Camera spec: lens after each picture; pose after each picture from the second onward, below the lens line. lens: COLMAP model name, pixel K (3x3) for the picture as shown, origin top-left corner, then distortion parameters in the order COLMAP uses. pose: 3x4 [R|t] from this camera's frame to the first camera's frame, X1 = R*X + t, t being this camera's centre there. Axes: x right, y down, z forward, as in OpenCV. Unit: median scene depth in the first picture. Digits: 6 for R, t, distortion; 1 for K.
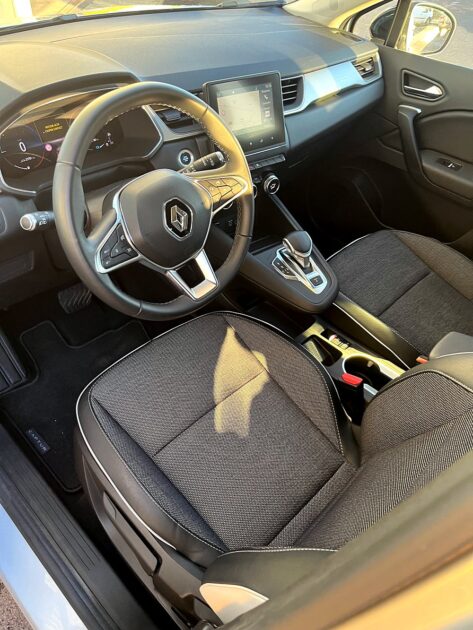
lens RADIAL K [[482.6, 0, 236.5], [0, 482.6, 315.0], [0, 0, 1]] dist [0.079247, -0.124310]
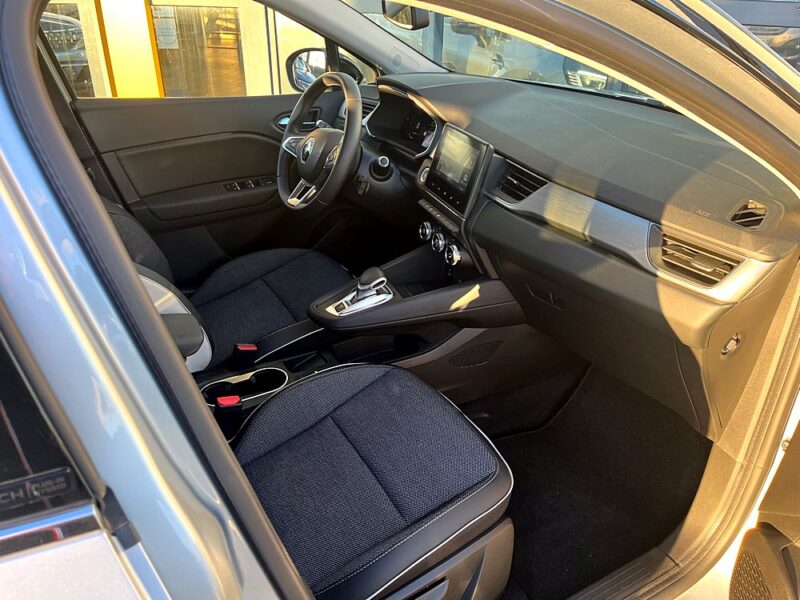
lens RADIAL K [[612.8, 0, 400.0], [0, 612.8, 300.0], [0, 0, 1]] dist [0.079247, -0.124310]
pose [[-0.271095, 0.392409, -0.878933, 1.115058], [-0.677672, 0.570660, 0.463796, -0.674862], [0.683570, 0.721361, 0.111222, 0.866781]]
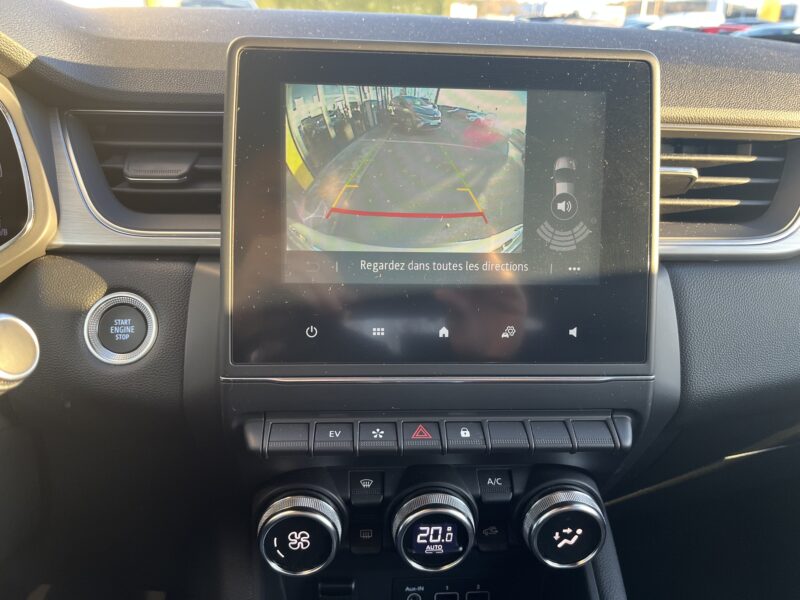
lens RADIAL K [[612.8, 0, 400.0], [0, 612.8, 300.0], [0, 0, 1]] dist [0.079247, -0.124310]
pose [[0.827166, 0.166833, -0.536622, 0.142981], [-0.353854, 0.896459, -0.266737, -0.259226], [0.436559, 0.410522, 0.800555, 0.698848]]
